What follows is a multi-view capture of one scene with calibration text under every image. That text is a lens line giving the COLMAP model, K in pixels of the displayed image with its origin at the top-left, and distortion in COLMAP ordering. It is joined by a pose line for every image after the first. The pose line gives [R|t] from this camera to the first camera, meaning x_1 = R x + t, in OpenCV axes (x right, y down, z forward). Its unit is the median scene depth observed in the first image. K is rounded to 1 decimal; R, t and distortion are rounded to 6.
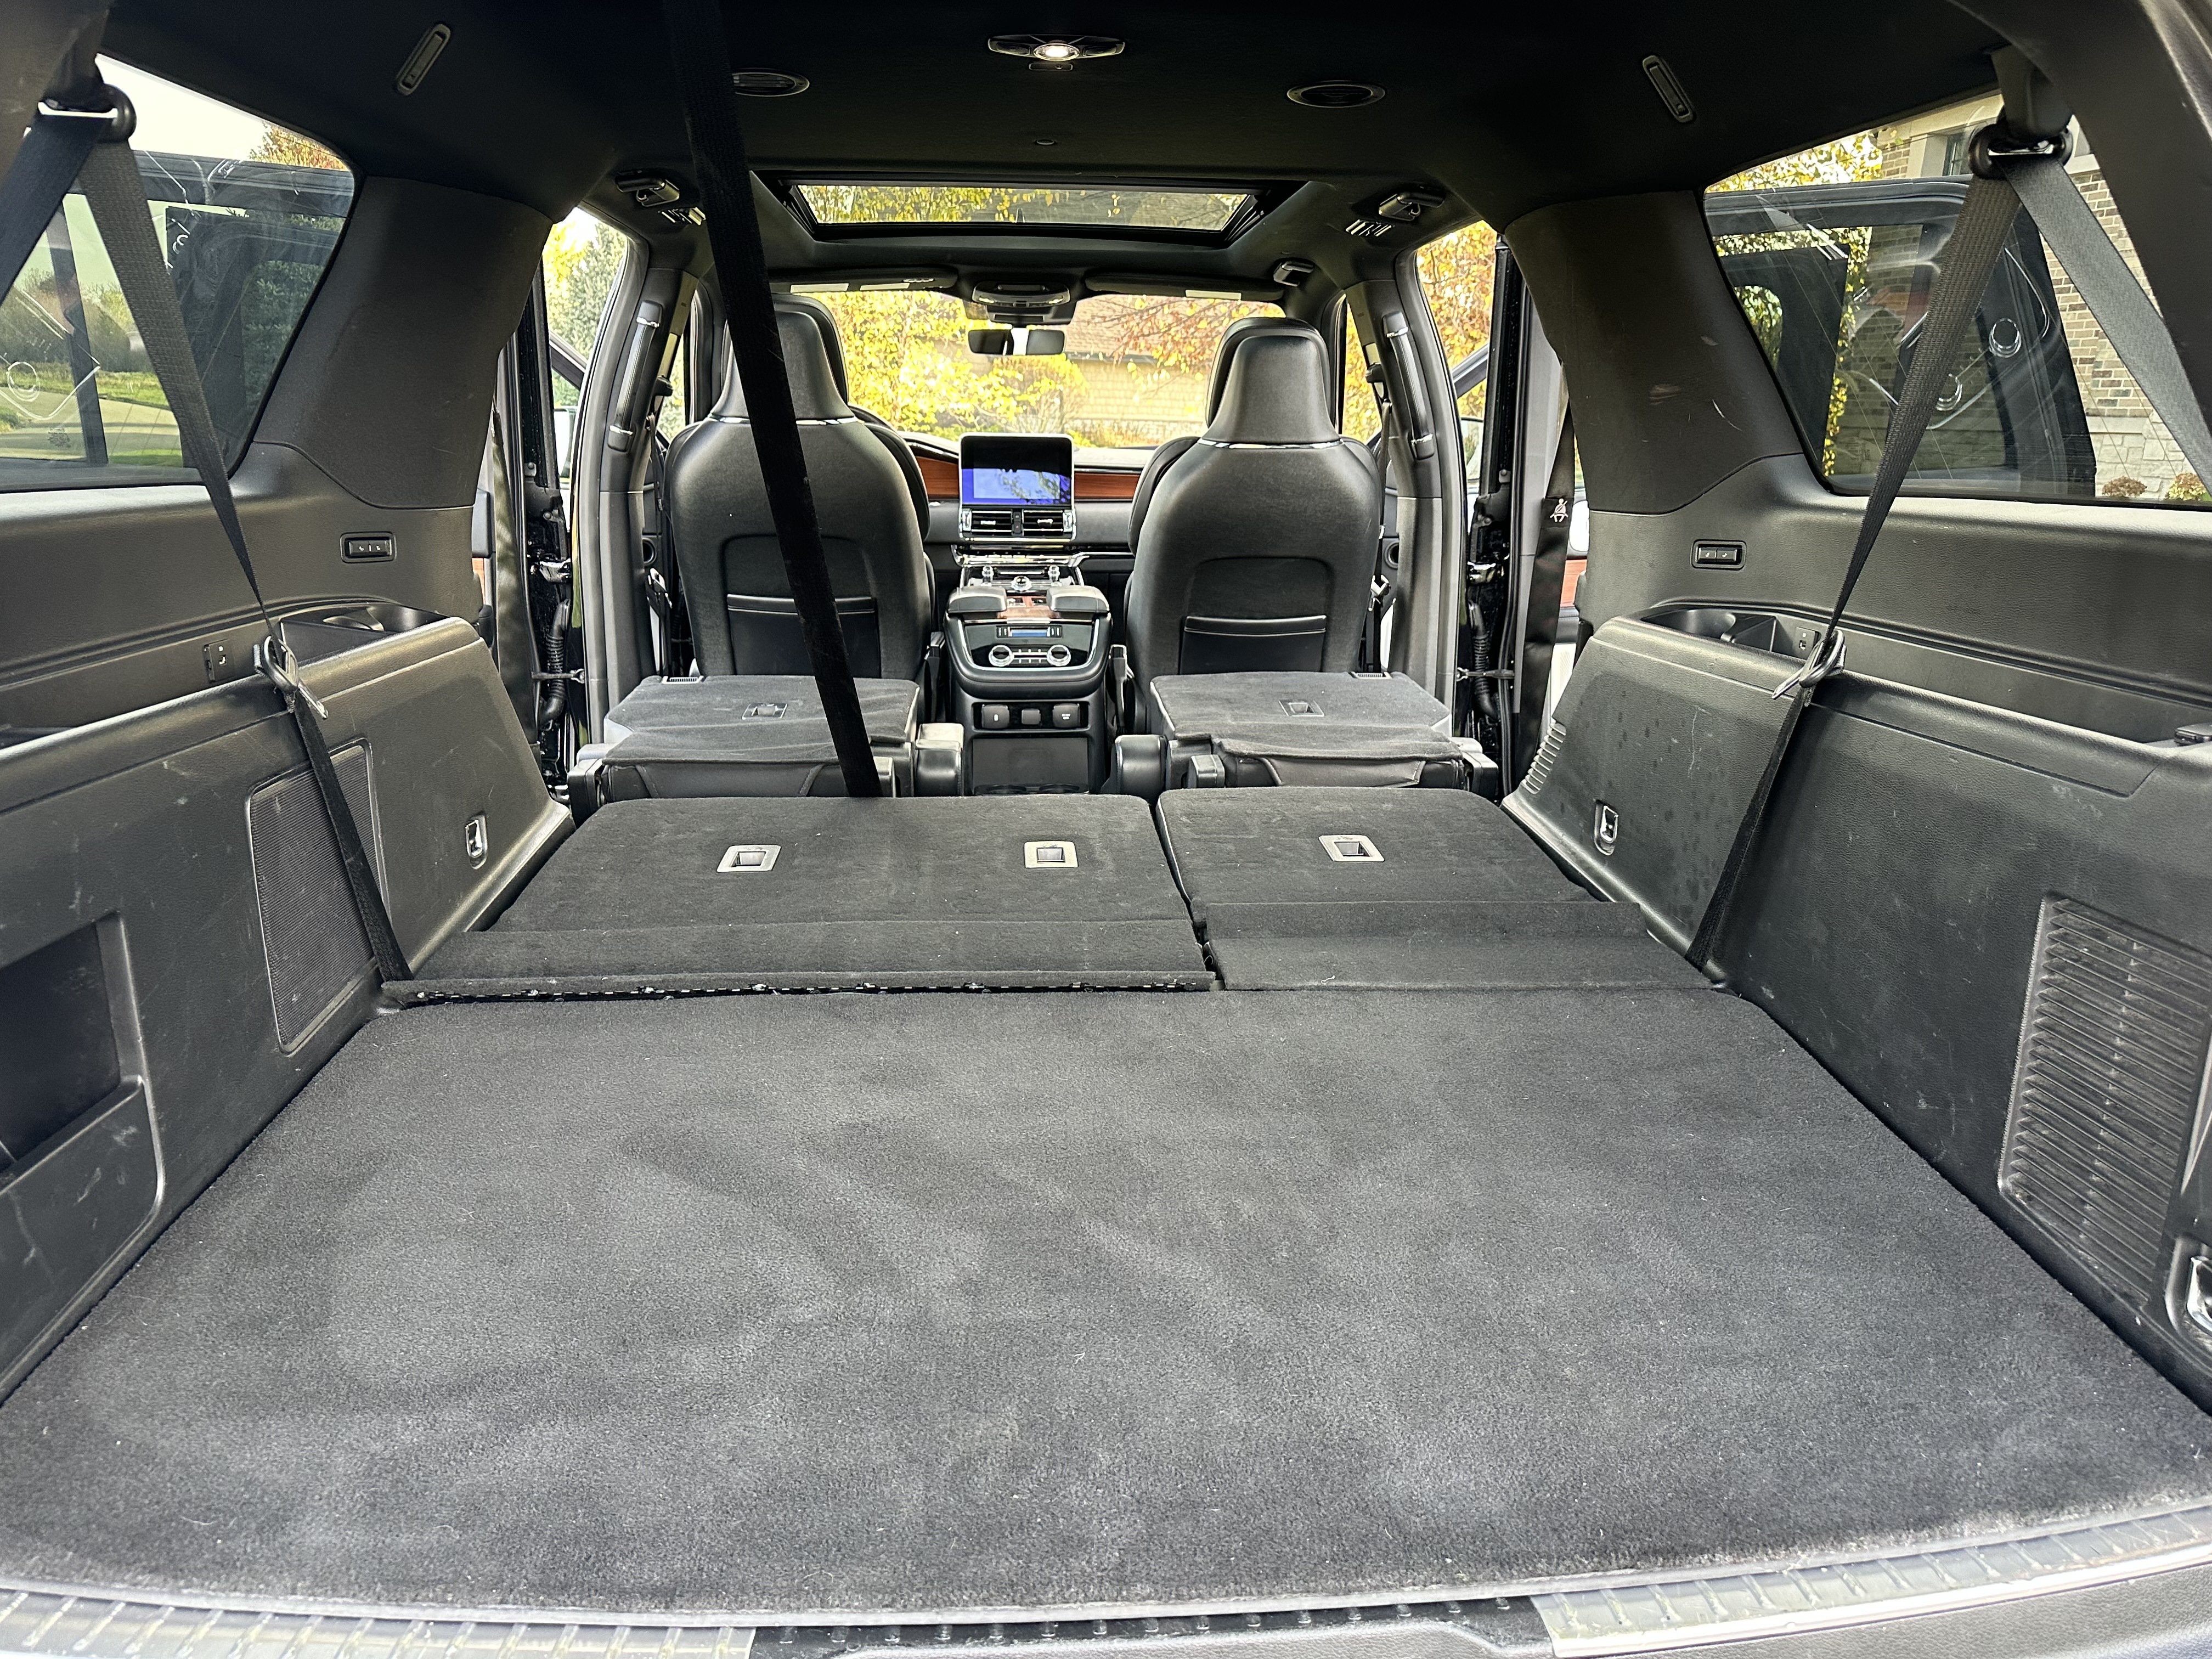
lens RADIAL K [[1522.3, 0, 1101.7], [0, 1522.3, 811.7], [0, 0, 1]] dist [-0.001355, -0.010084]
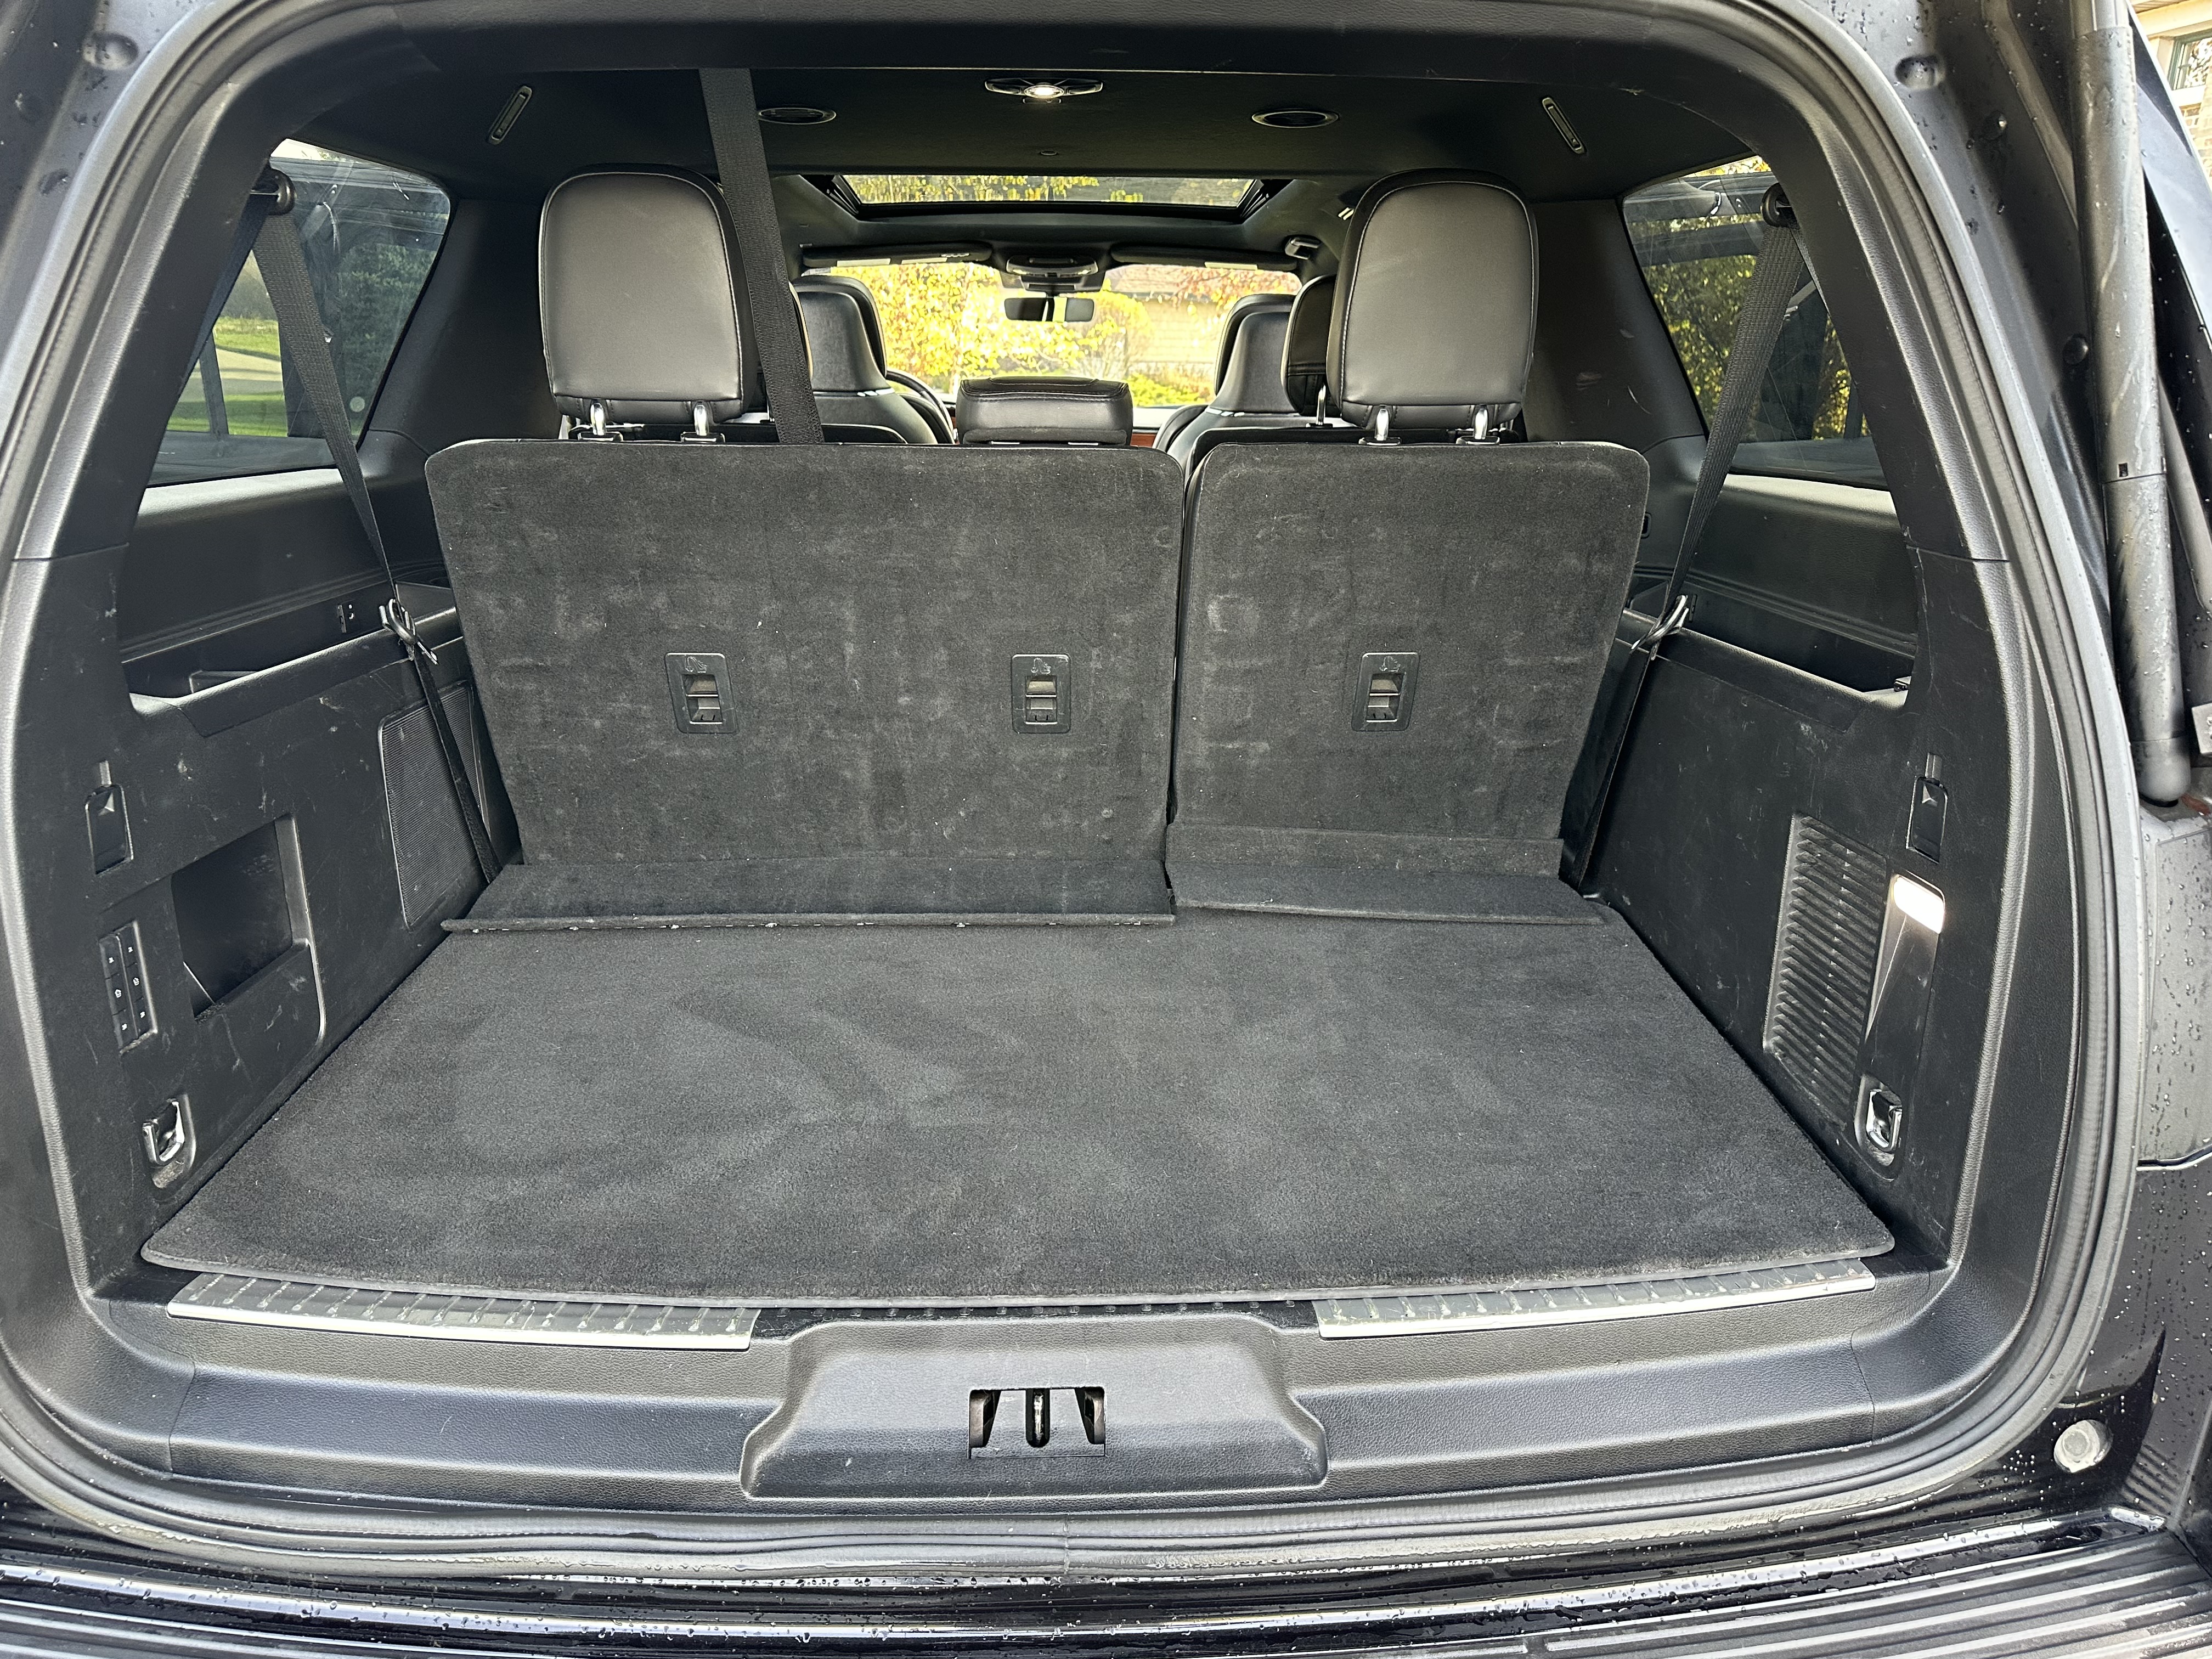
lens RADIAL K [[1522.3, 0, 1112.7], [0, 1522.3, 822.2], [0, 0, 1]] dist [-0.001355, -0.010084]
pose [[0.999315, 0.009172, -0.035863, 0.103421], [-0.007612, 0.999029, 0.043399, 0.012513], [0.036226, -0.043096, 0.998414, -0.274294]]
